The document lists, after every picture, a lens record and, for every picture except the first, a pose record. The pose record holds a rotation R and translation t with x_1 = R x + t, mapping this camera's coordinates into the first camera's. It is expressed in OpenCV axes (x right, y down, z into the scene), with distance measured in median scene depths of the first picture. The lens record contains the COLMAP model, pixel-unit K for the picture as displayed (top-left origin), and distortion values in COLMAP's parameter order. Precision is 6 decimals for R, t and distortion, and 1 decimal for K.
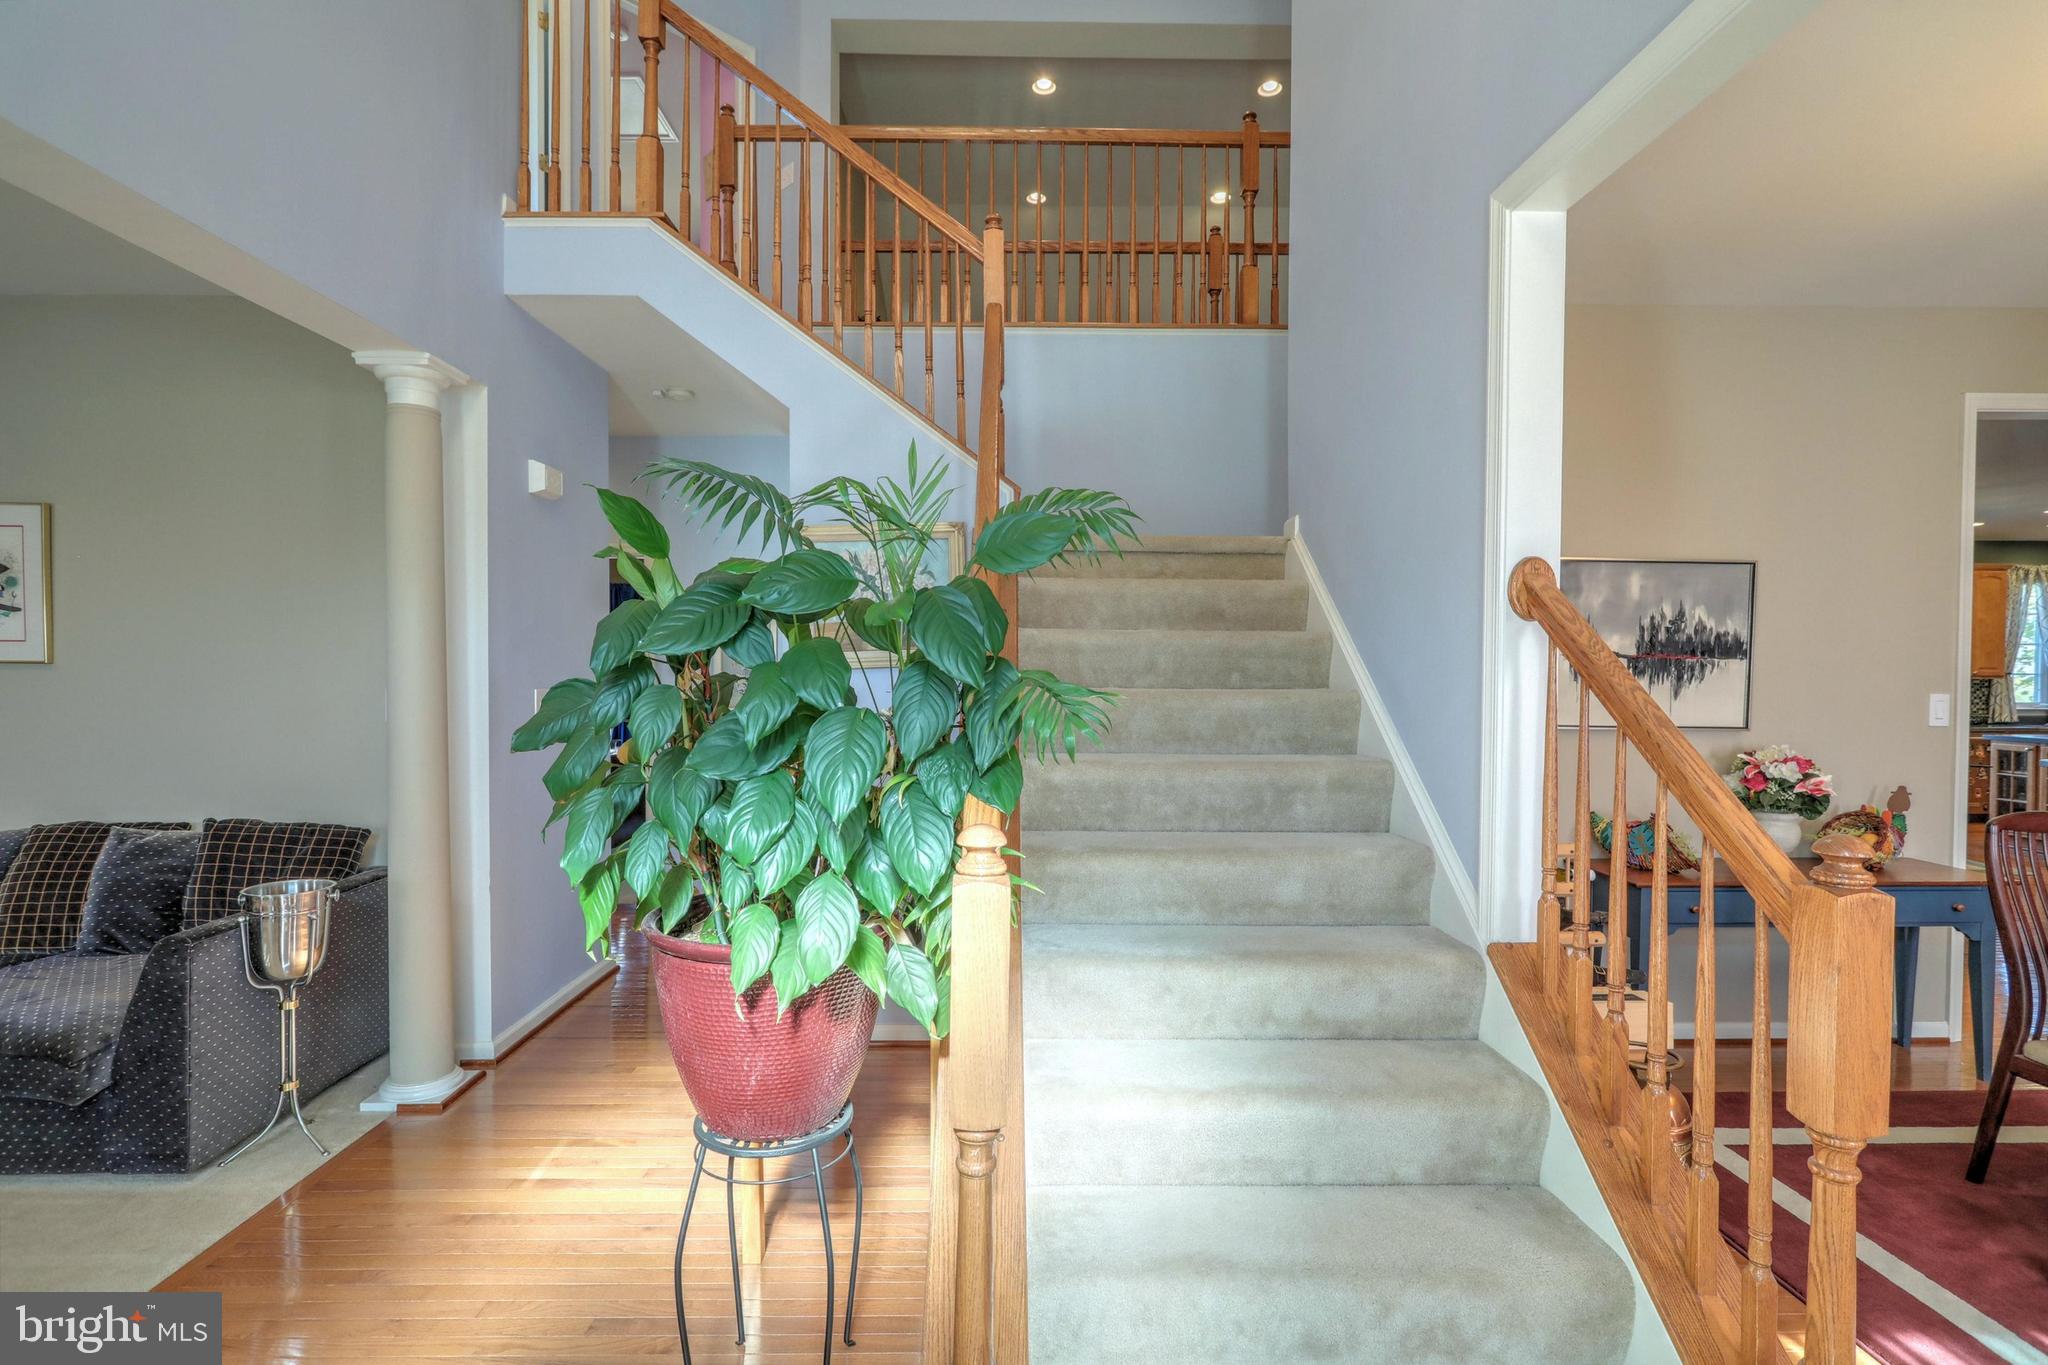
lens RADIAL K [[971.5, 0, 1031.3], [0, 971.5, 689.4], [0, 0, 1]] dist [0.001854, 0.000759]
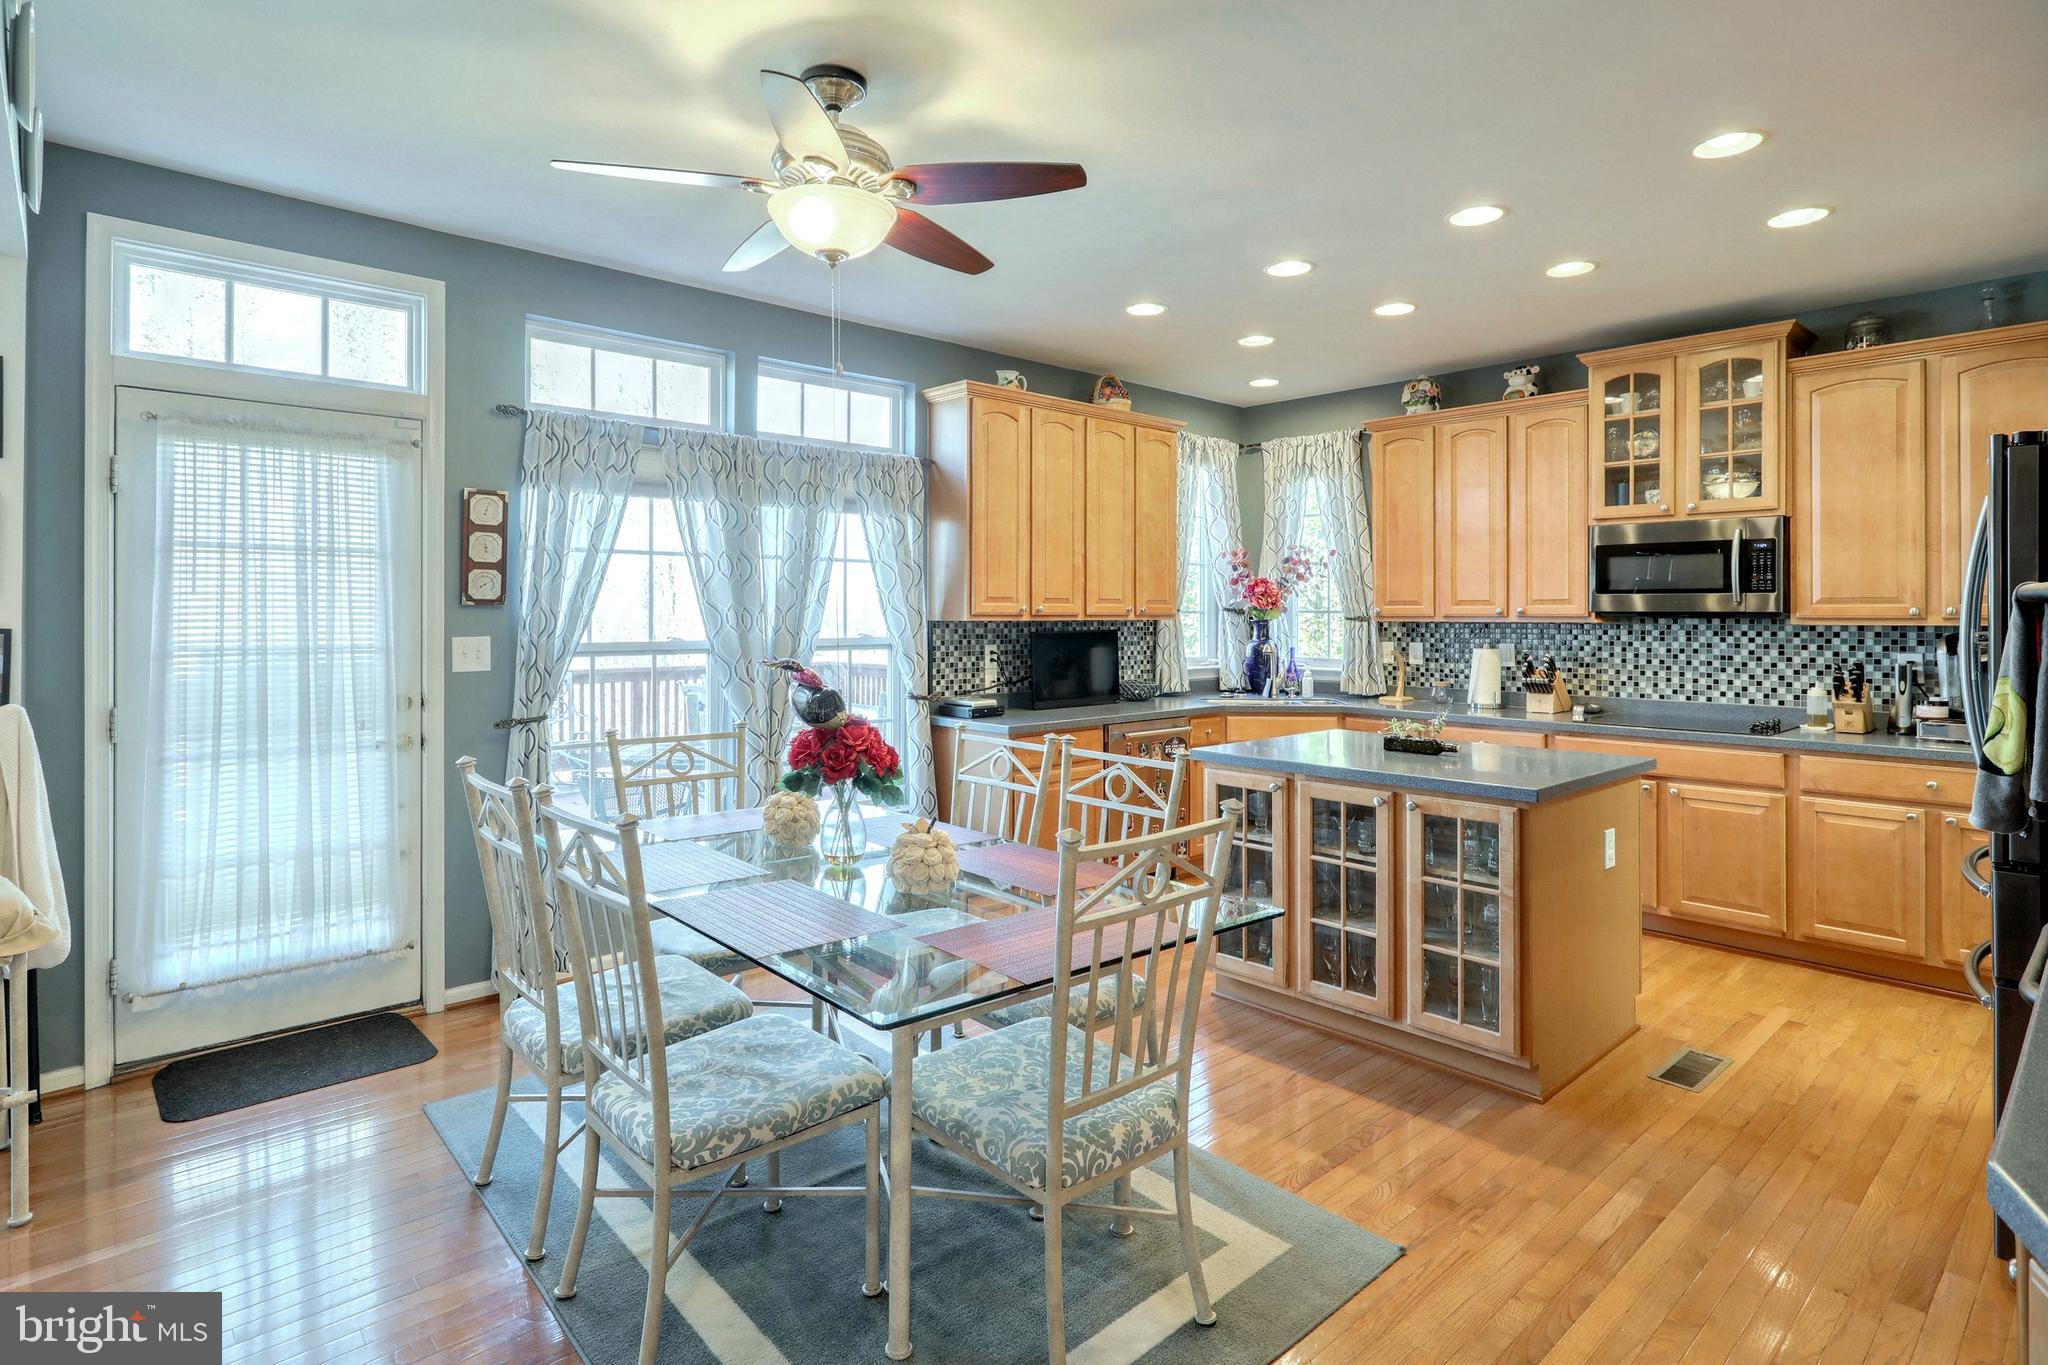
lens RADIAL K [[1036.5, 0, 974.9], [0, 1036.5, 610.0], [0, 0, 1]] dist [-0.001129, -0.000031]
pose [[0.777598, -0.003582, 0.628751, 1.729589], [0.017196, 0.999731, -0.015572, -0.031090], [-0.628526, 0.022921, 0.777451, 1.995215]]
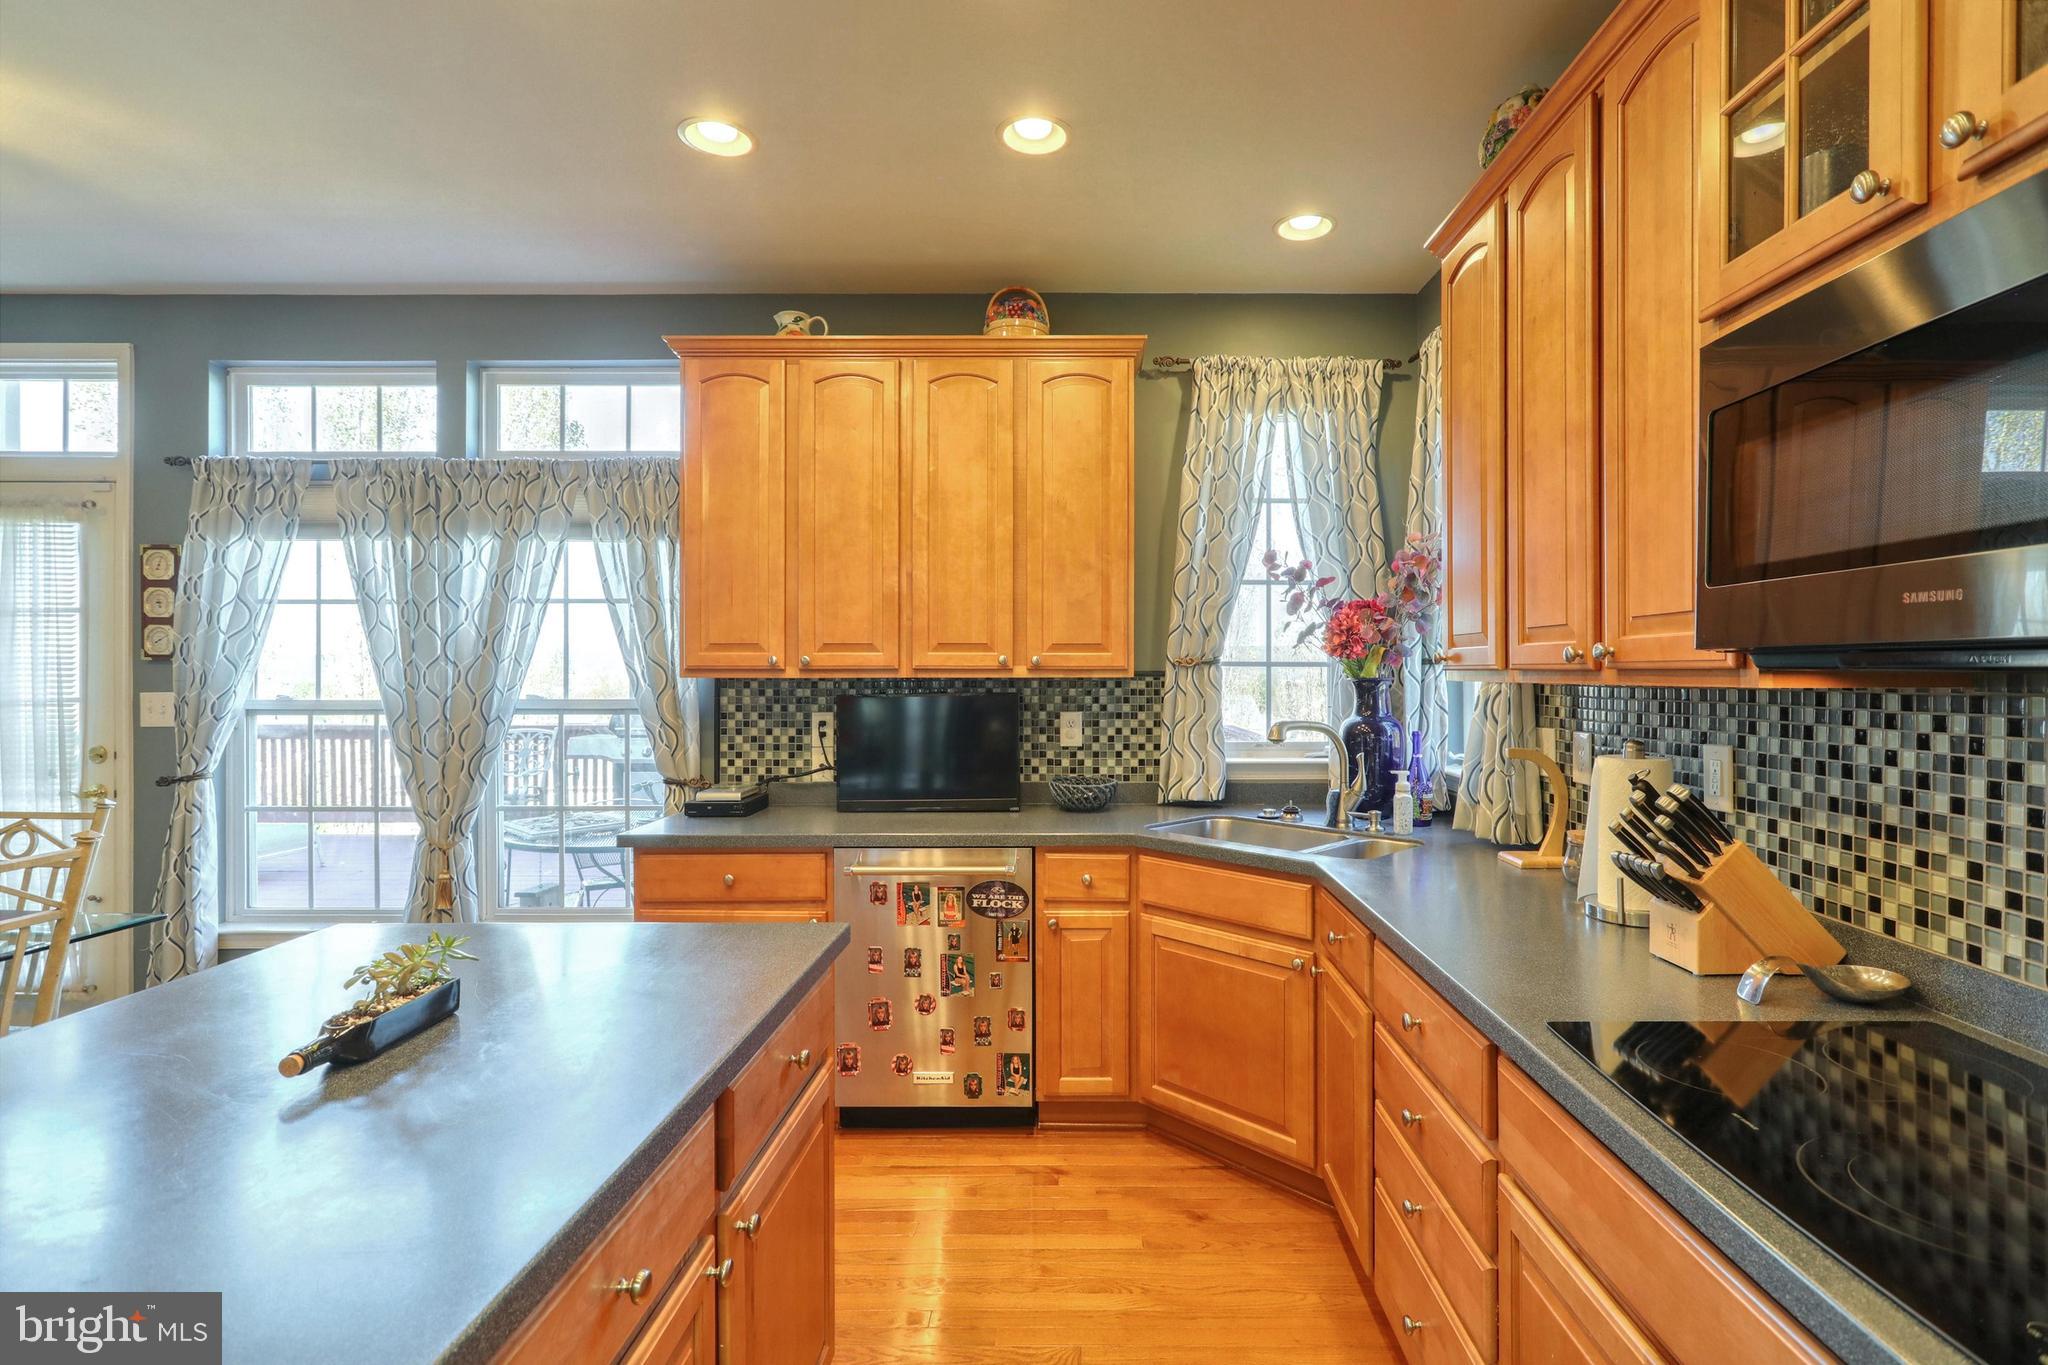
lens RADIAL K [[971.5, 0, 1036.7], [0, 971.5, 675.5], [0, 0, 1]] dist [0.001854, 0.000759]
pose [[0.999651, -0.007943, -0.025195, 3.188792], [0.007515, 0.999827, -0.017039, -0.021054], [0.025326, 0.016844, 0.999537, 2.206468]]
